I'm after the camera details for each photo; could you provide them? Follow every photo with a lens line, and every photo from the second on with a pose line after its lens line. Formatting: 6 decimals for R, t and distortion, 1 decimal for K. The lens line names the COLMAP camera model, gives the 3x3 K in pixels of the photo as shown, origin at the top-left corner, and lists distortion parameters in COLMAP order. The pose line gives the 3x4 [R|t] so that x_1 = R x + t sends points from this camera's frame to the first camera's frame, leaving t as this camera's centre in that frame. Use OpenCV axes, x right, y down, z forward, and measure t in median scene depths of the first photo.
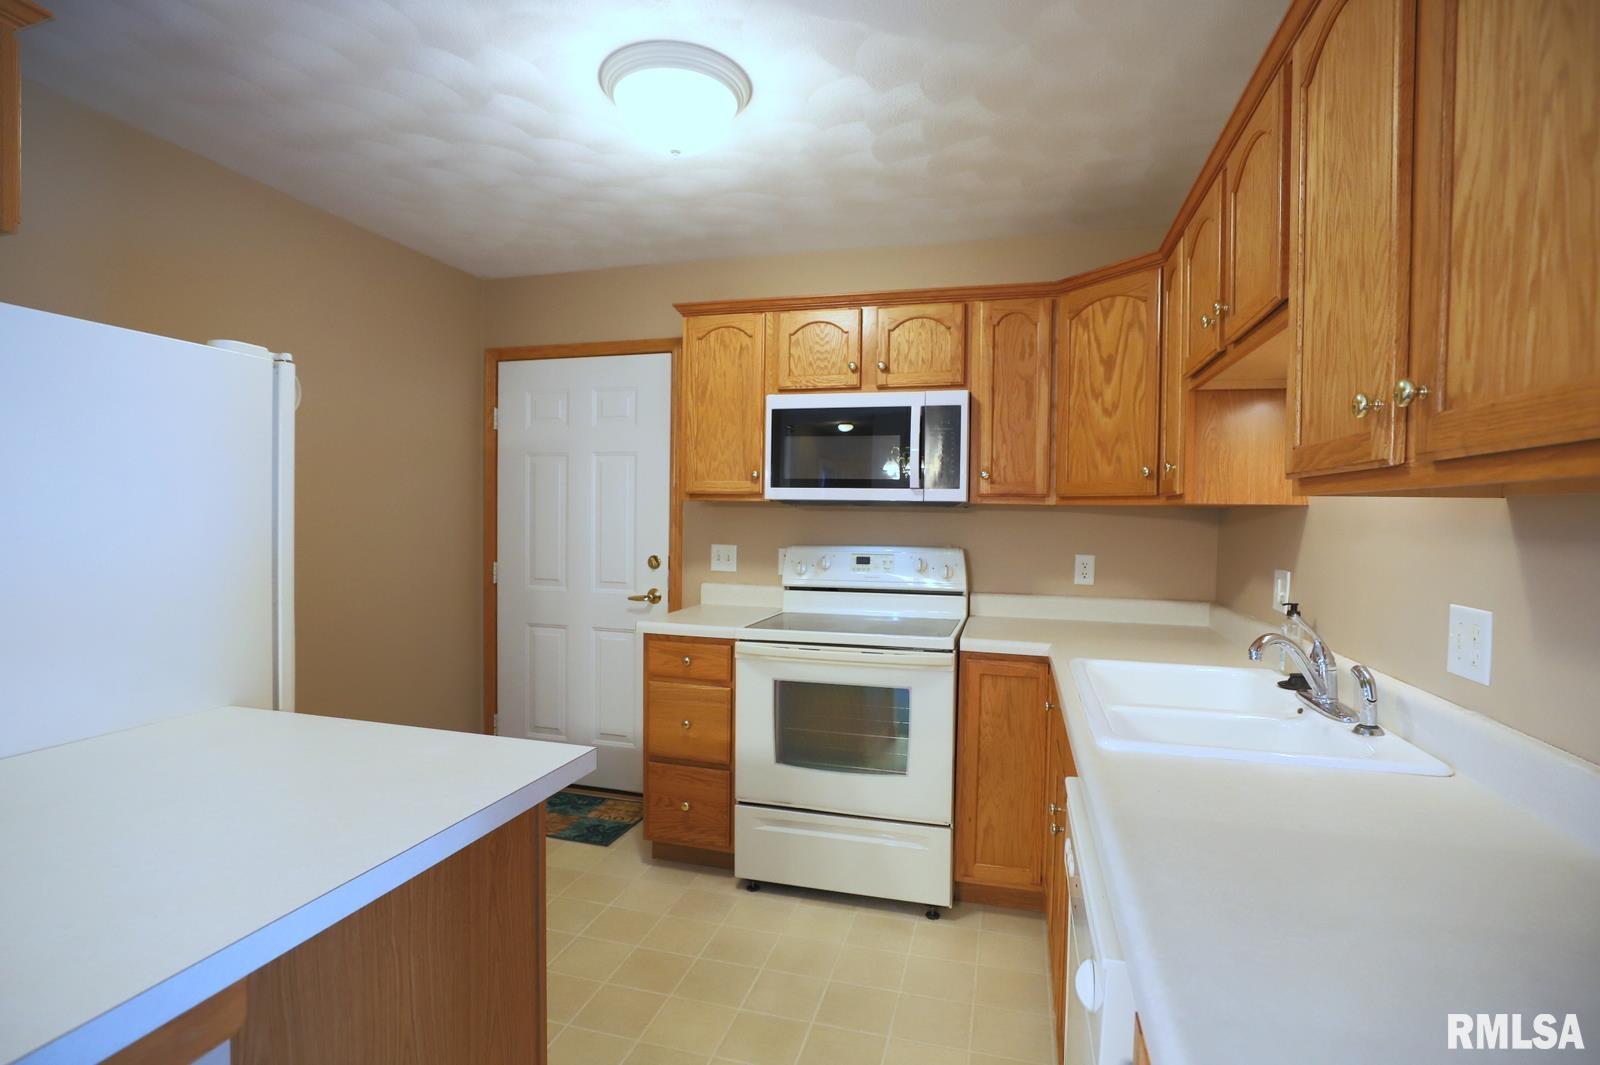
lens RADIAL K [[780.6, 0, 807.2], [0, 780.6, 533.0], [0, 0, 1]] dist [-0.000536, 0.000254]
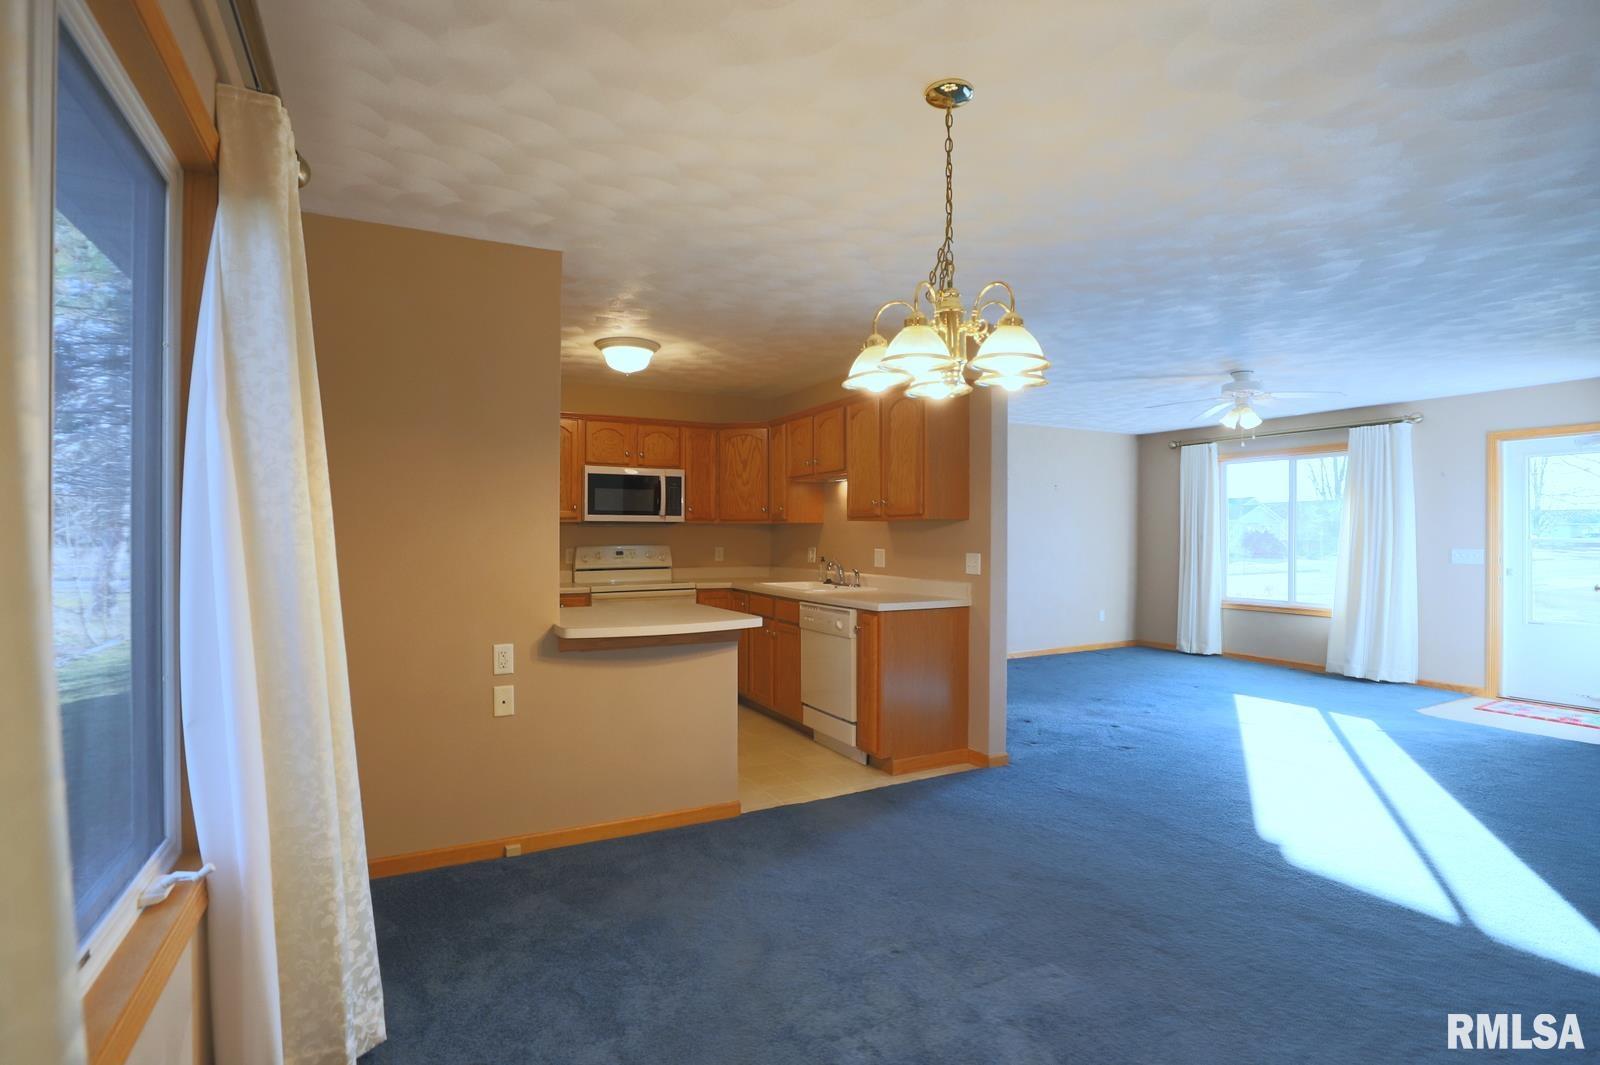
lens RADIAL K [[780.6, 0, 797.4], [0, 780.6, 534.7], [0, 0, 1]] dist [-0.000536, 0.000254]
pose [[0.738376, -0.014463, 0.674234, -0.985737], [0.027400, 0.999588, -0.008564, 0.020467], [-0.673832, 0.024798, 0.738468, -0.762068]]
